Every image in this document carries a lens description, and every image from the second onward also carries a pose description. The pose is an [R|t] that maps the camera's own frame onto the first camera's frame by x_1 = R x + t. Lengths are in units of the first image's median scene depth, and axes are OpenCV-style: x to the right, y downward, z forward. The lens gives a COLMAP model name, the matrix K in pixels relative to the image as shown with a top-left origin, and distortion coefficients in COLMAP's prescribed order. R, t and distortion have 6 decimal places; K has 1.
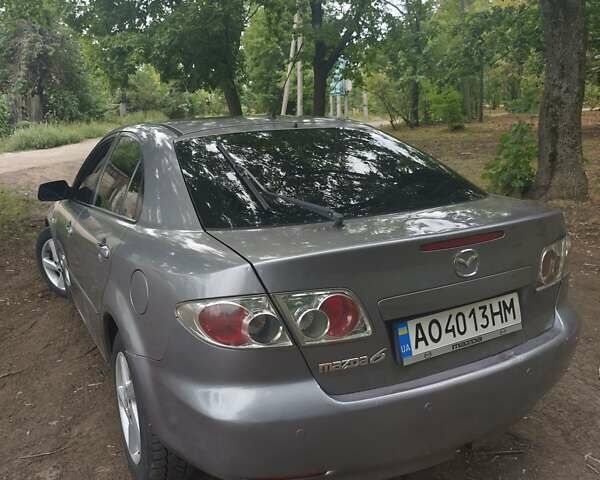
lens RADIAL K [[548.3, 0, 302.2], [0, 548.3, 238.1], [0, 0, 1]] dist [0.003108, -0.052932]
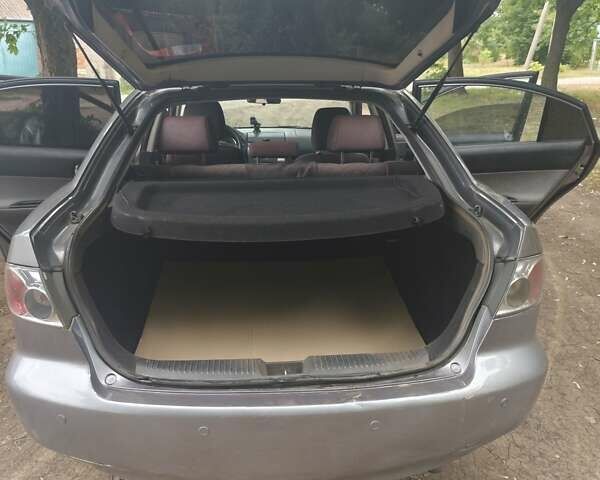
lens RADIAL K [[548.3, 0, 289.8], [0, 548.3, 256.5], [0, 0, 1]] dist [0.003108, -0.052932]
pose [[0.897339, 0.167627, -0.408269, 0.585225], [-0.114581, 0.981828, 0.151281, -0.090446], [0.426209, -0.088970, 0.900239, 0.281315]]
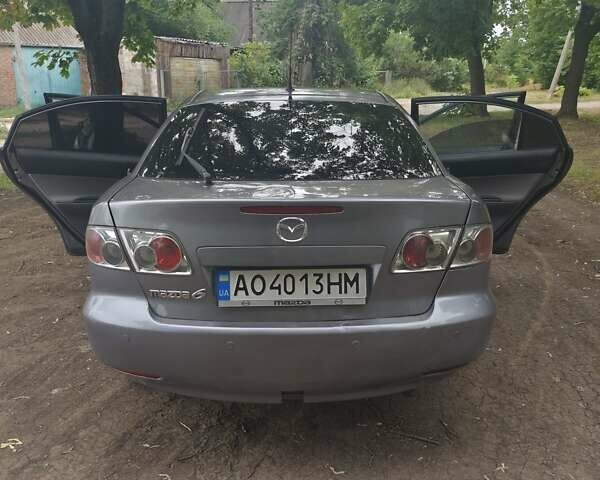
lens RADIAL K [[548.3, 0, 299.6], [0, 548.3, 240.7], [0, 0, 1]] dist [0.003108, -0.052932]
pose [[0.879505, 0.149446, -0.451814, 0.763444], [-0.121914, 0.988484, 0.089640, -0.030140], [0.460008, -0.023756, 0.887597, 0.036364]]
